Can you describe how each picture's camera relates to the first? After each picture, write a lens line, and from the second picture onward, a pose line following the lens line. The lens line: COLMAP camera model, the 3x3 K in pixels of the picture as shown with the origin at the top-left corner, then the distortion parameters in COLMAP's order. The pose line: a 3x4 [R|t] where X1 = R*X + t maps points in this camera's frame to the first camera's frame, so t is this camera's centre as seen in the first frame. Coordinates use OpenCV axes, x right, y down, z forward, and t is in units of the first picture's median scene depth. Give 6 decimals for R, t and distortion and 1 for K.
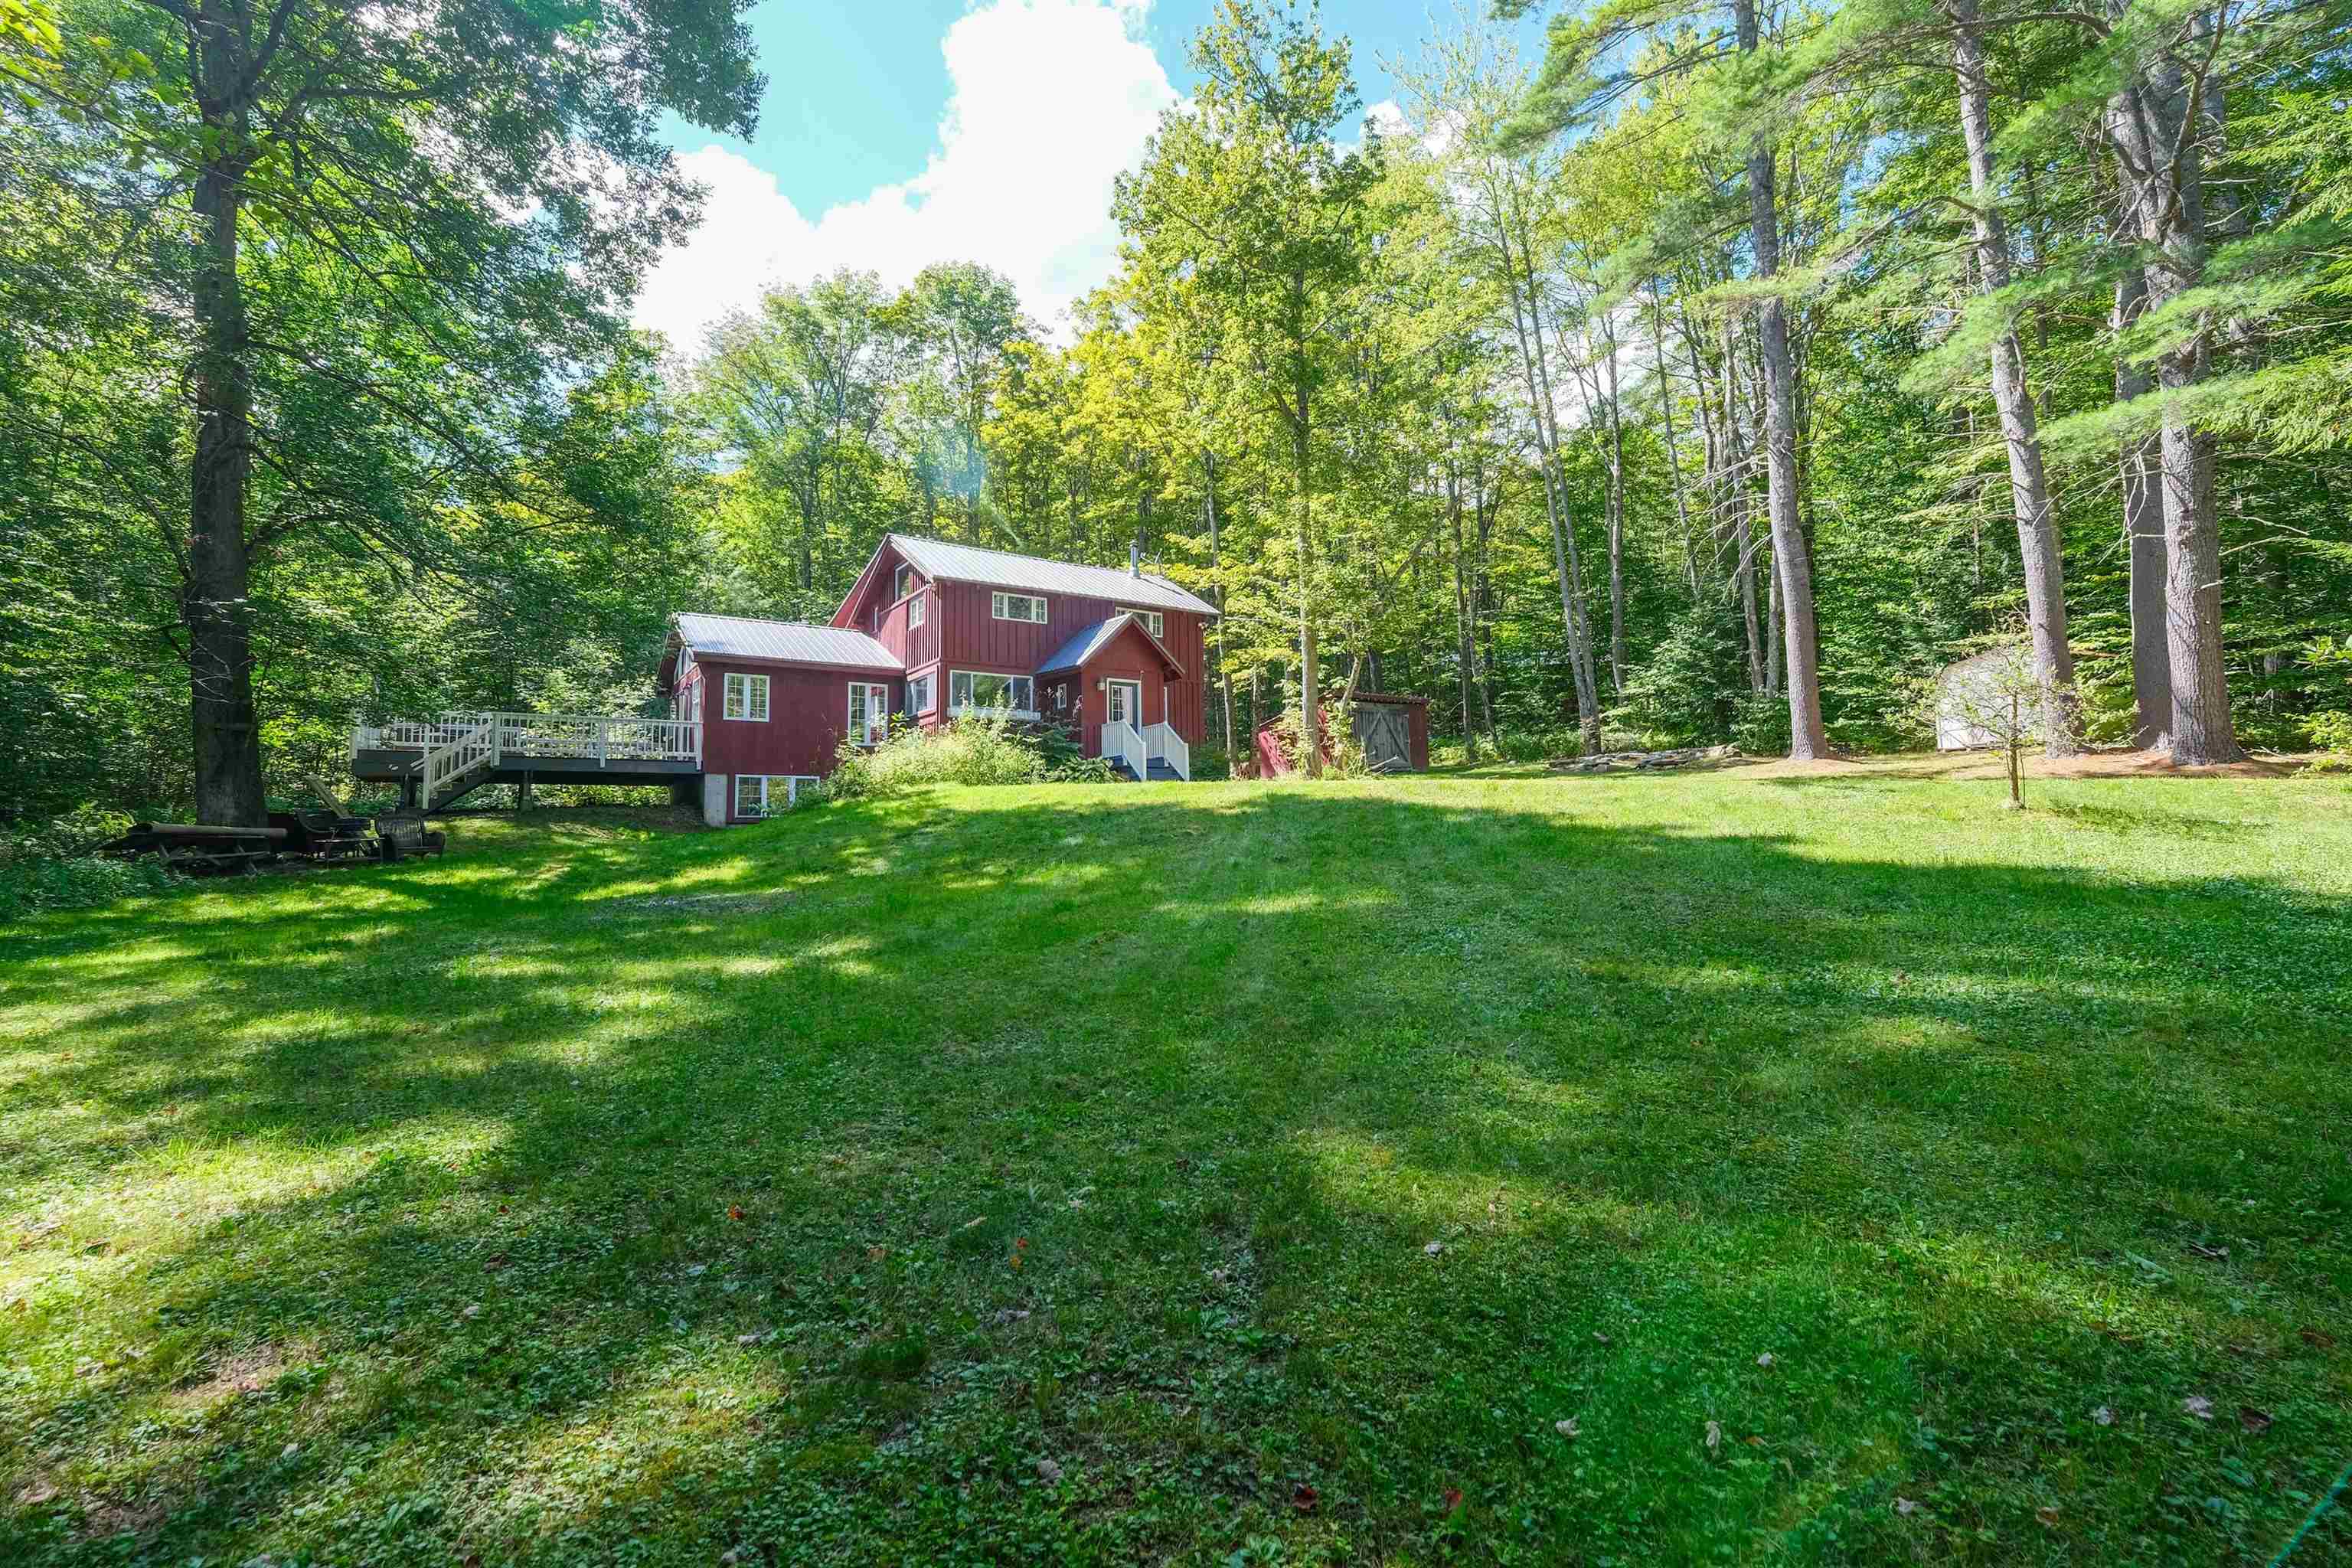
lens RADIAL K [[1130.5, 0, 1209.8], [0, 1130.5, 773.2], [0, 0, 1]] dist [0.025635, 0.000275]
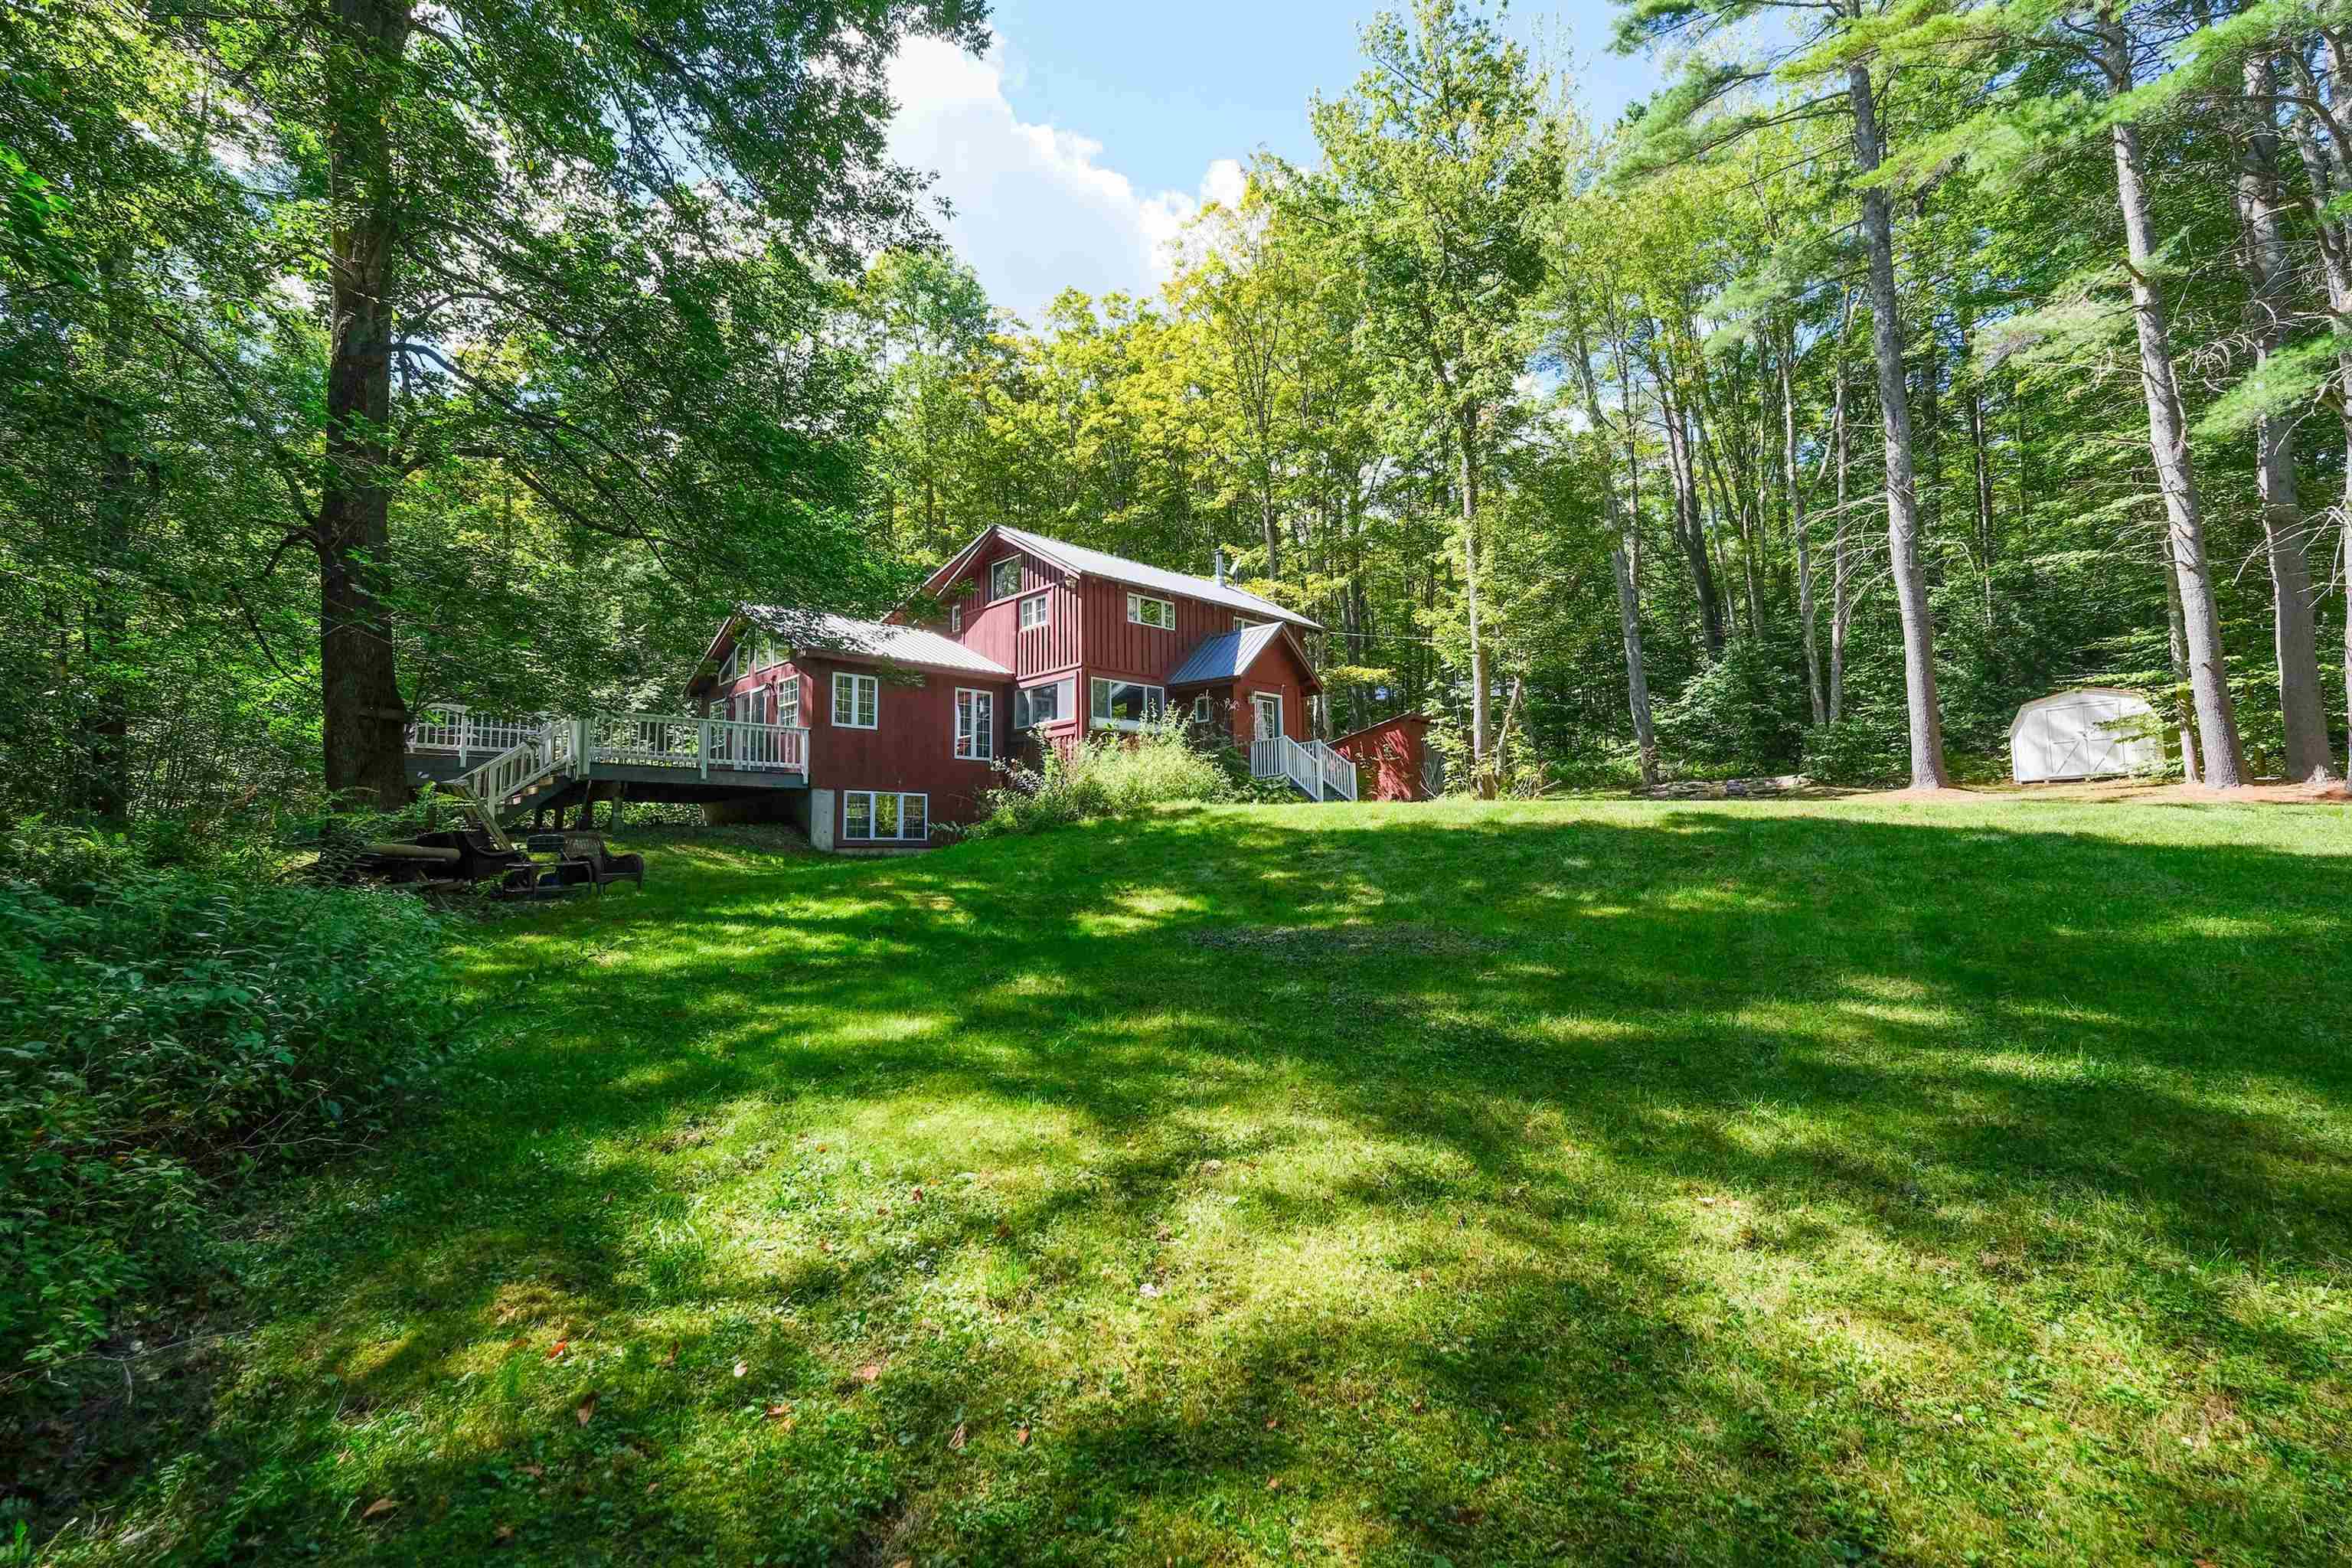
lens RADIAL K [[1130.5, 0, 1209.8], [0, 1130.5, 773.2], [0, 0, 1]] dist [0.025635, 0.000275]
pose [[0.978156, 0.013722, 0.207420, -0.308595], [-0.007773, 0.999535, -0.029470, 0.010536], [-0.207728, 0.027214, 0.977808, 0.104304]]
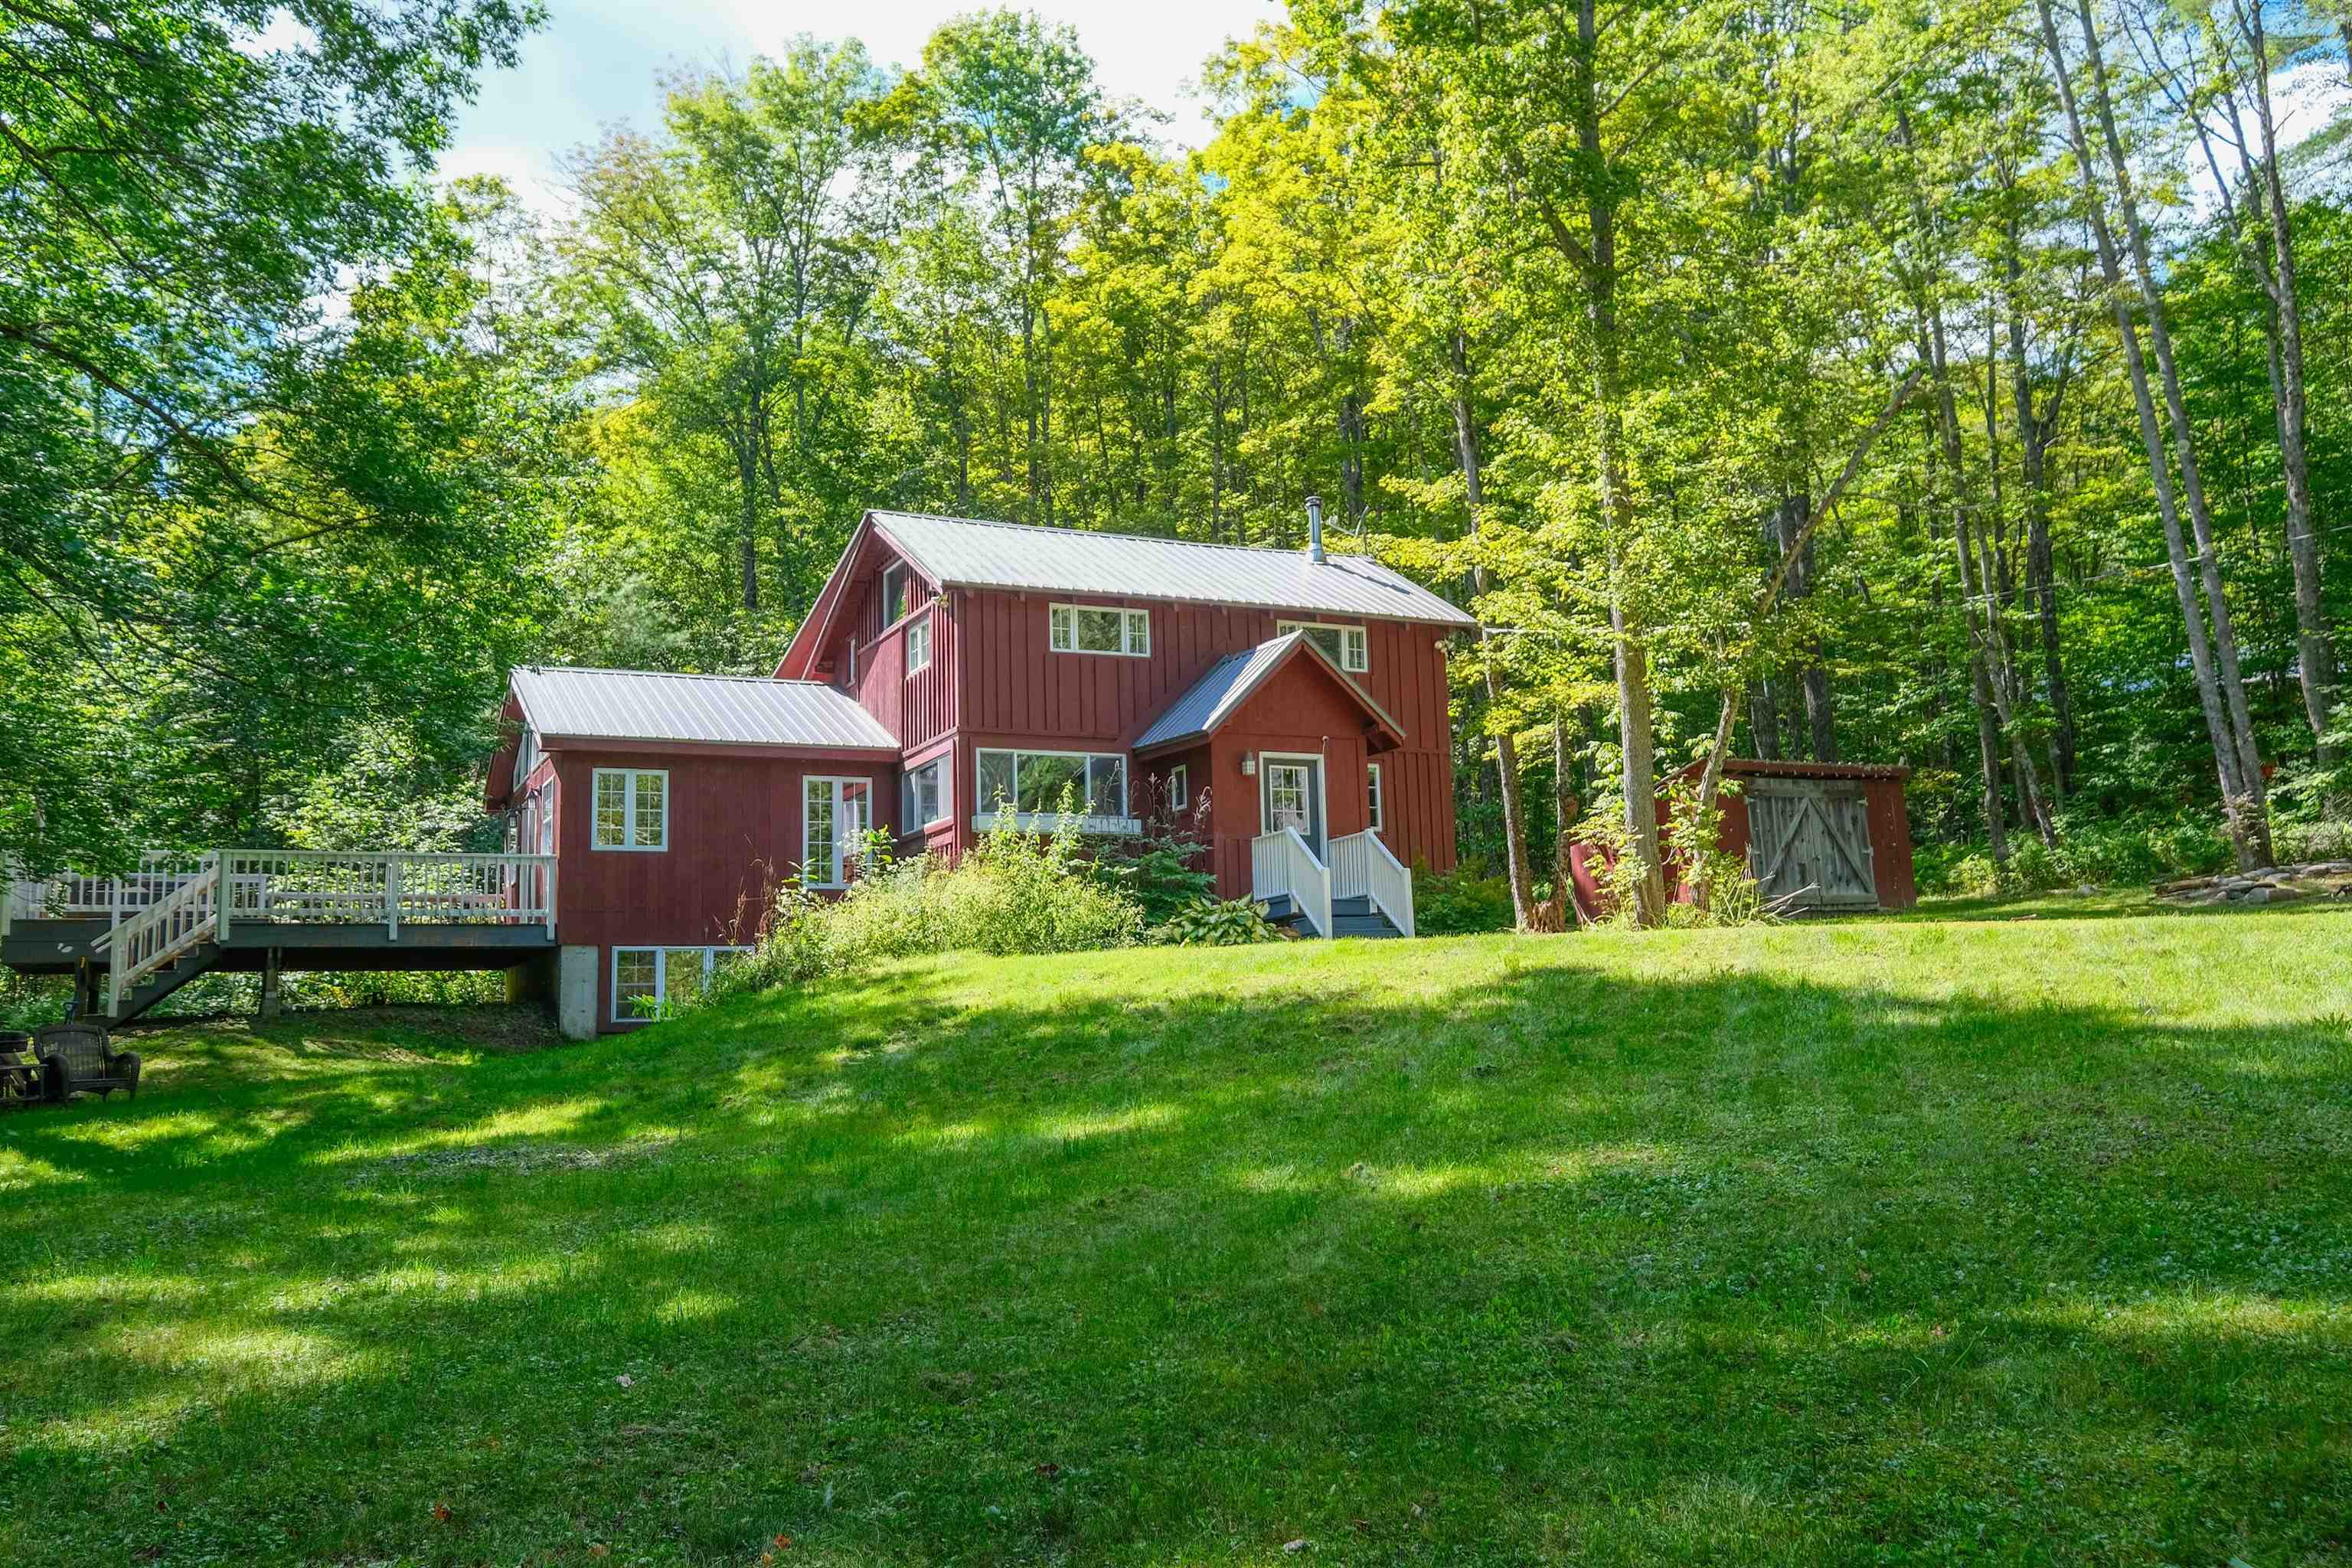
lens RADIAL K [[2219.5, 0, 1176.0], [0, 2219.5, 784.0], [0, 0, 1]] dist [0.040360, -0.007514]
pose [[0.986428, -0.034353, -0.160558, 0.038999], [0.023726, 0.997427, -0.067646, 0.001923], [0.162468, 0.062919, 0.984706, -0.050251]]
